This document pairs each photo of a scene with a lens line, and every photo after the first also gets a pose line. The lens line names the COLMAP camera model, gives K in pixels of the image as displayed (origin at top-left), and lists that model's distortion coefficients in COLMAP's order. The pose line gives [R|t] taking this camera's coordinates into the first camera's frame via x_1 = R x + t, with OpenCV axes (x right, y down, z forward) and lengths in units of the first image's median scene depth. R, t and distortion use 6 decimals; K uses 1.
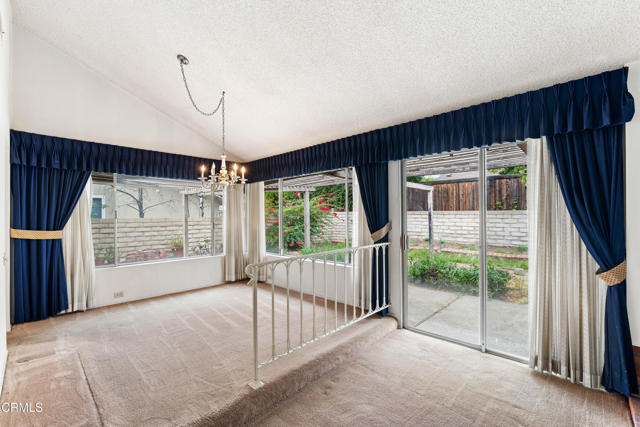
lens RADIAL K [[269.8, 0, 334.4], [0, 269.8, 216.9], [0, 0, 1]] dist [-0.003678, 0.000022]
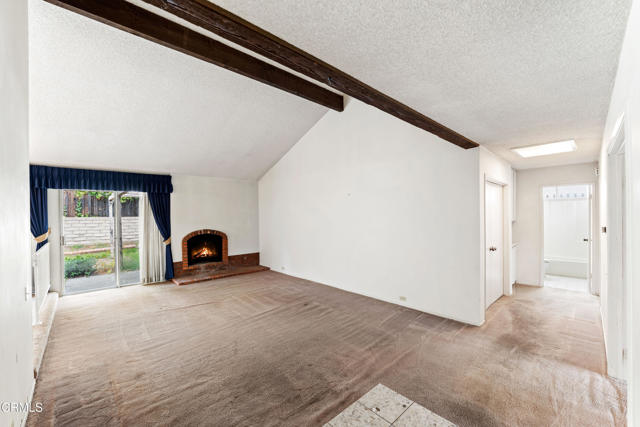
lens RADIAL K [[264.6, 0, 322.7], [0, 264.6, 214.4], [0, 0, 1]] dist [-0.011242, 0.000025]
pose [[0.067387, 0.004579, 0.997716, -1.126061], [0.018263, 0.999816, -0.005822, -0.023136], [-0.997560, 0.018614, 0.067291, -0.594074]]
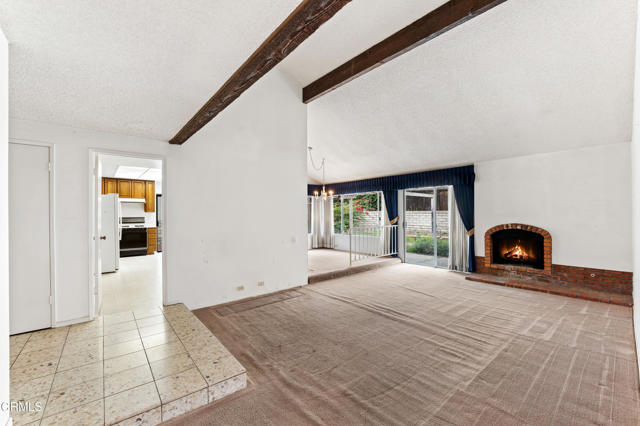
lens RADIAL K [[277.8, 0, 319.7], [0, 277.8, 213.5], [0, 0, 1]] dist [-0.018329, -0.000160]
pose [[0.989450, 0.002151, -0.144862, -0.109007], [-0.003627, 0.999944, -0.009927, 0.024055], [0.144833, 0.010348, 0.989402, -1.388844]]
